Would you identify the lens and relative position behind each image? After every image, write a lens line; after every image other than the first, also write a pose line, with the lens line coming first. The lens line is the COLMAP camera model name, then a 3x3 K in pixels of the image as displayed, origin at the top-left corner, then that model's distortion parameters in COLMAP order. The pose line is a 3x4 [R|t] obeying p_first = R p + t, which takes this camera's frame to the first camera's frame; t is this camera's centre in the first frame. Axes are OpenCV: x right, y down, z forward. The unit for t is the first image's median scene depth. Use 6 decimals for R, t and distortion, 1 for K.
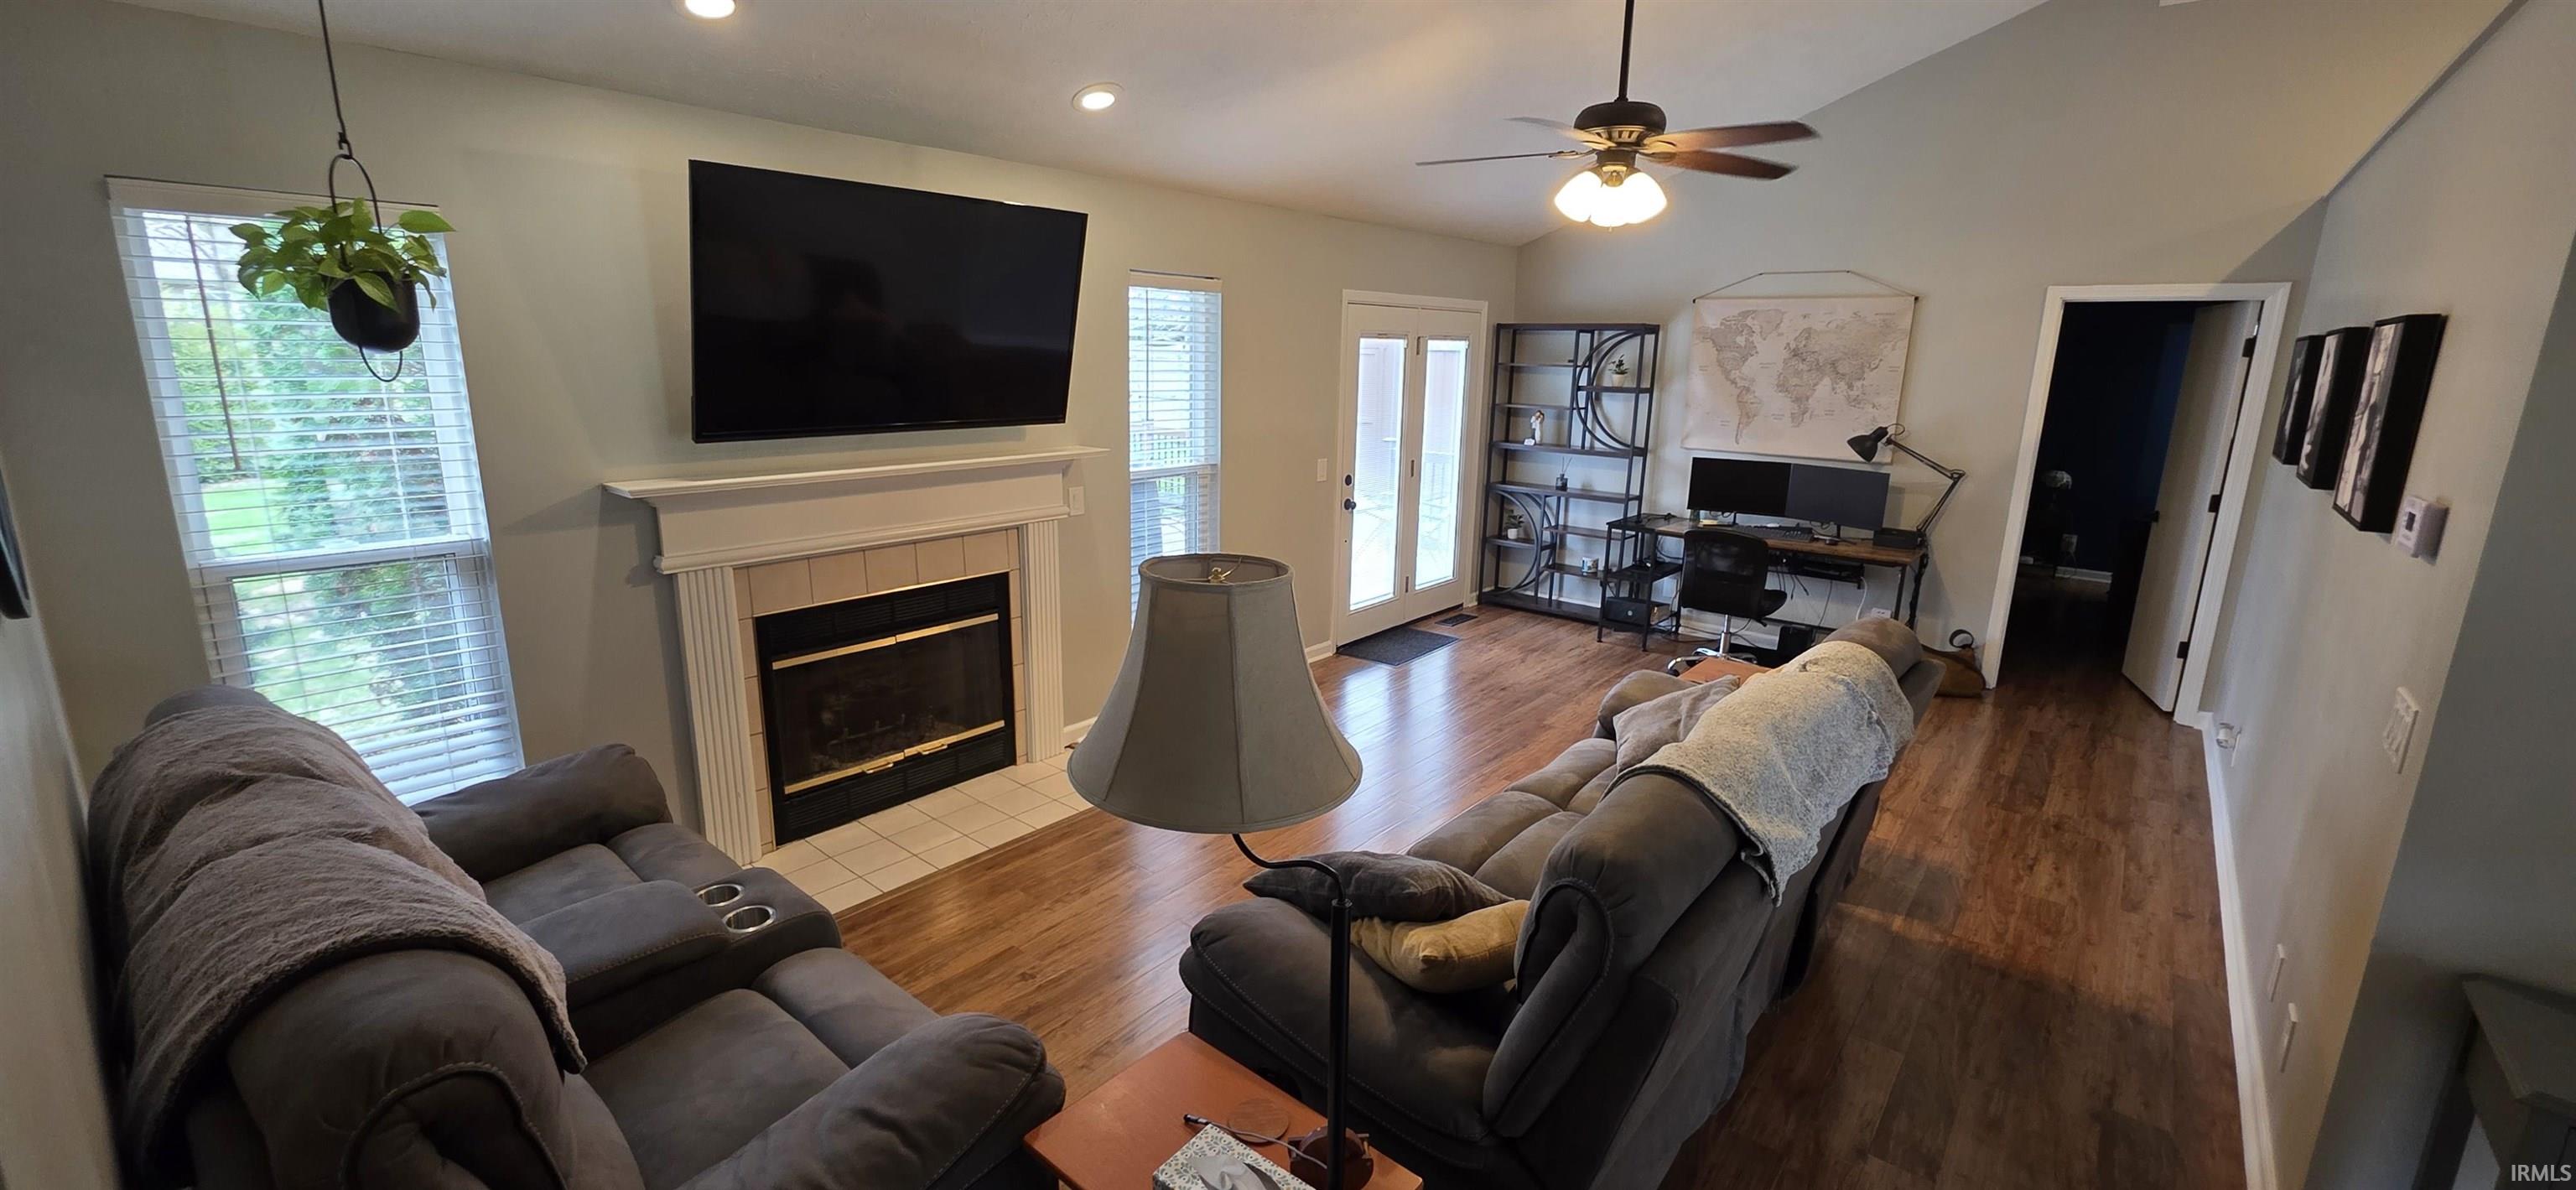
lens RADIAL K [[1034.1, 0, 1285.6], [0, 1034.1, 576.9], [0, 0, 1]] dist [0.001600, 0.000561]
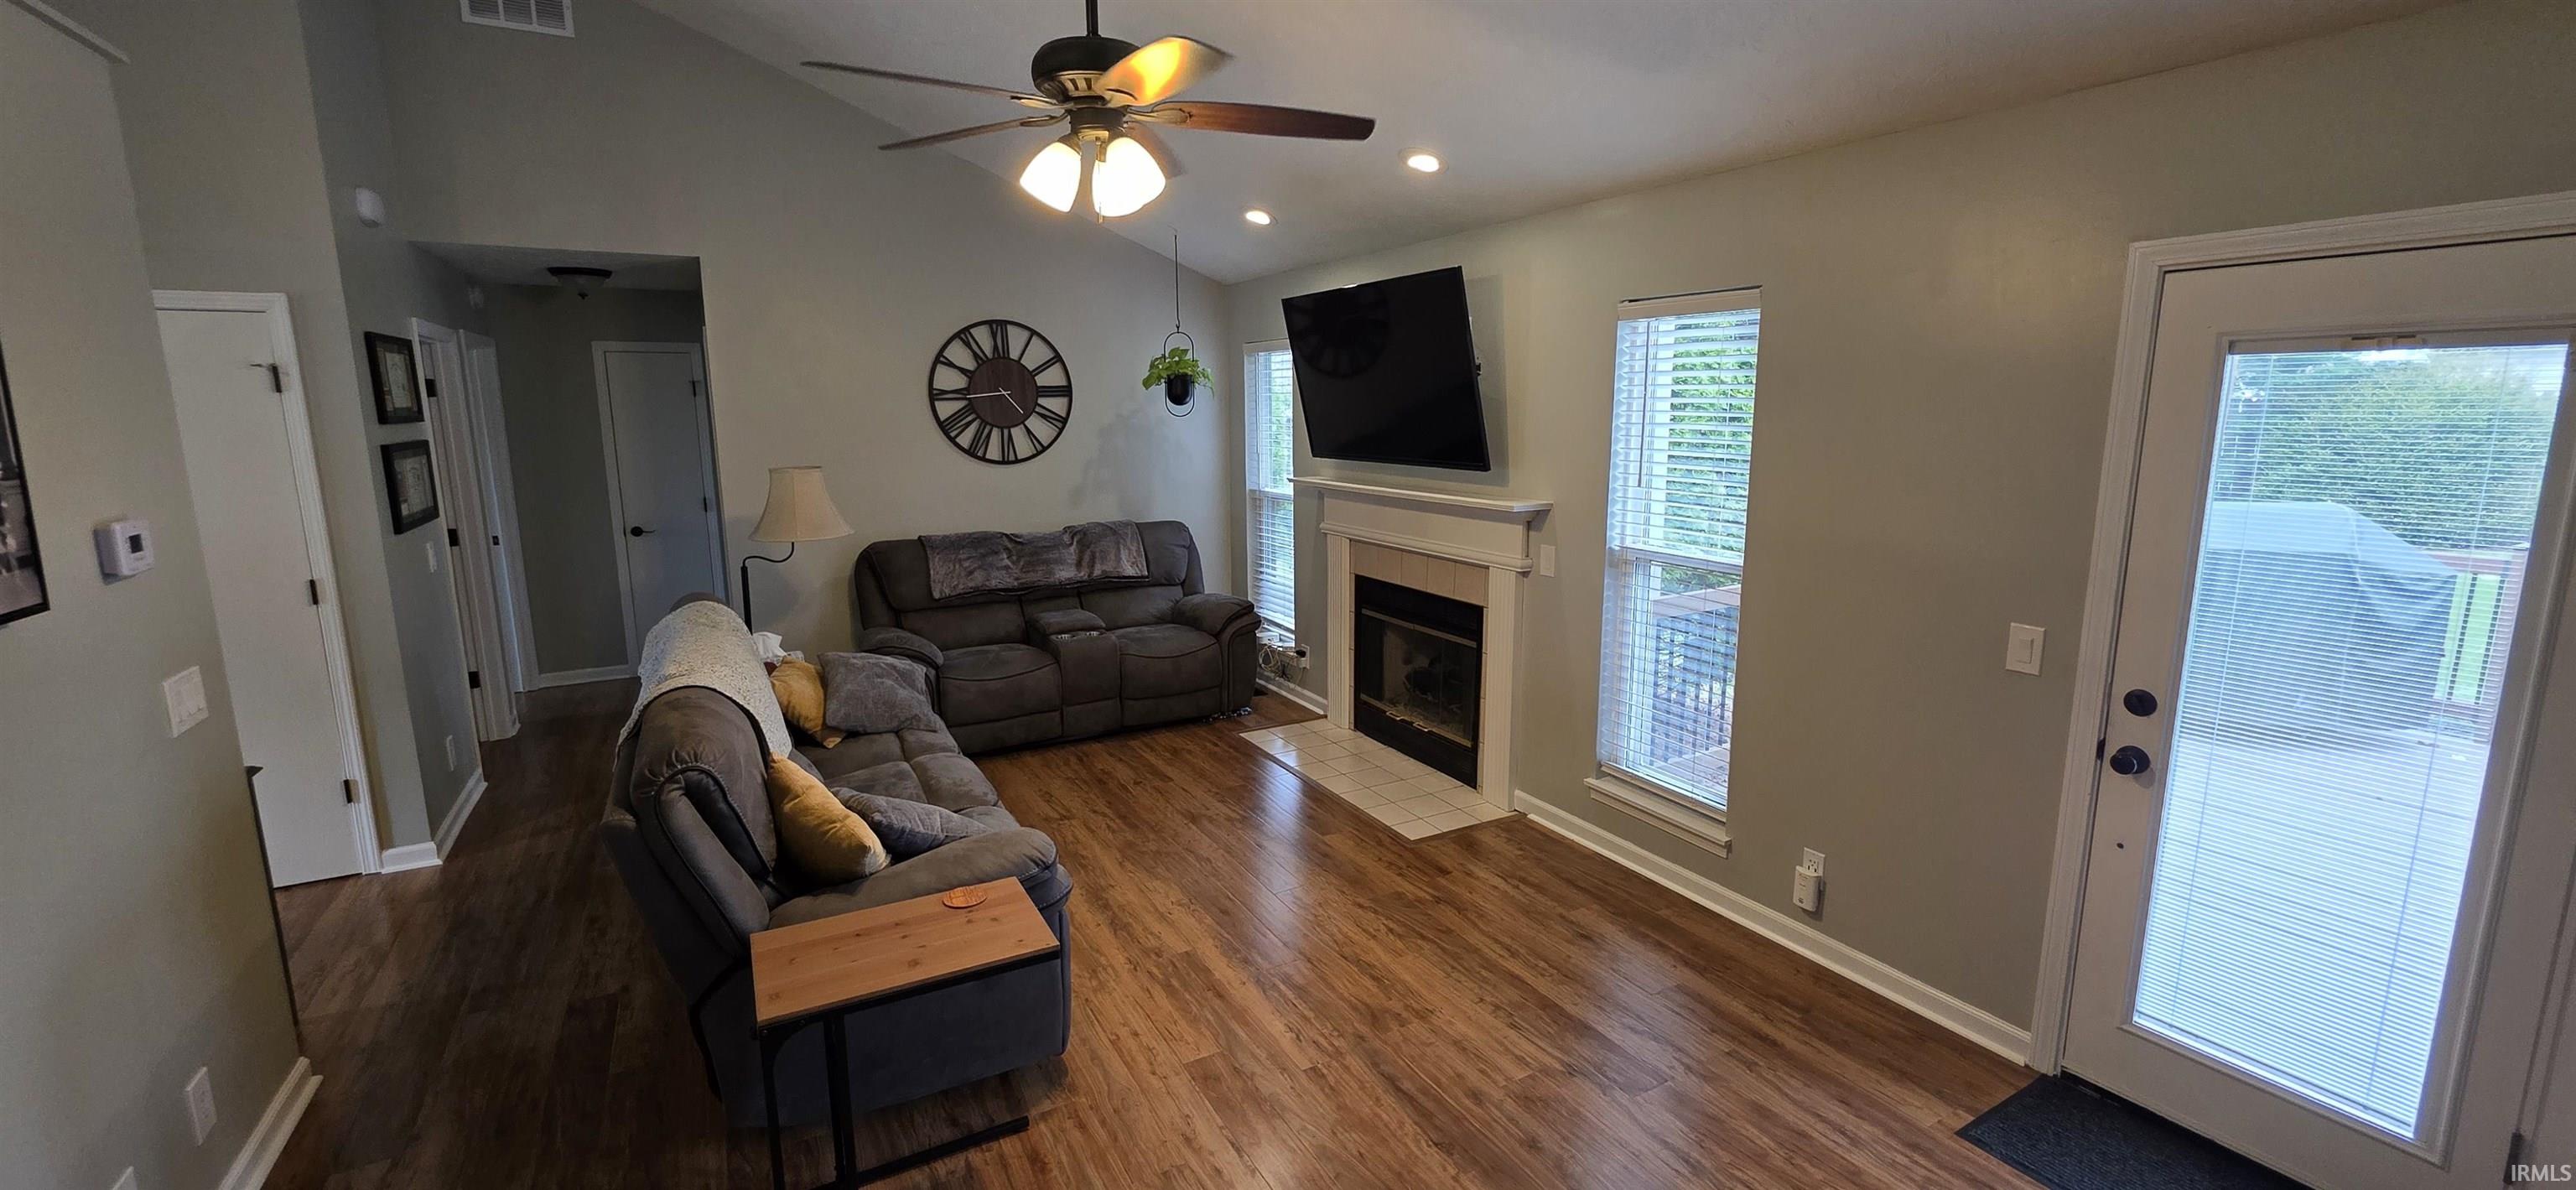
lens RADIAL K [[1034.1, 0, 1285.6], [0, 1034.1, 576.9], [0, 0, 1]] dist [0.001600, 0.000561]
pose [[-0.357873, 0.139061, -0.923358, 0.767269], [-0.204713, 0.953108, 0.222884, -0.226355], [0.911054, 0.268788, -0.312624, 1.118918]]
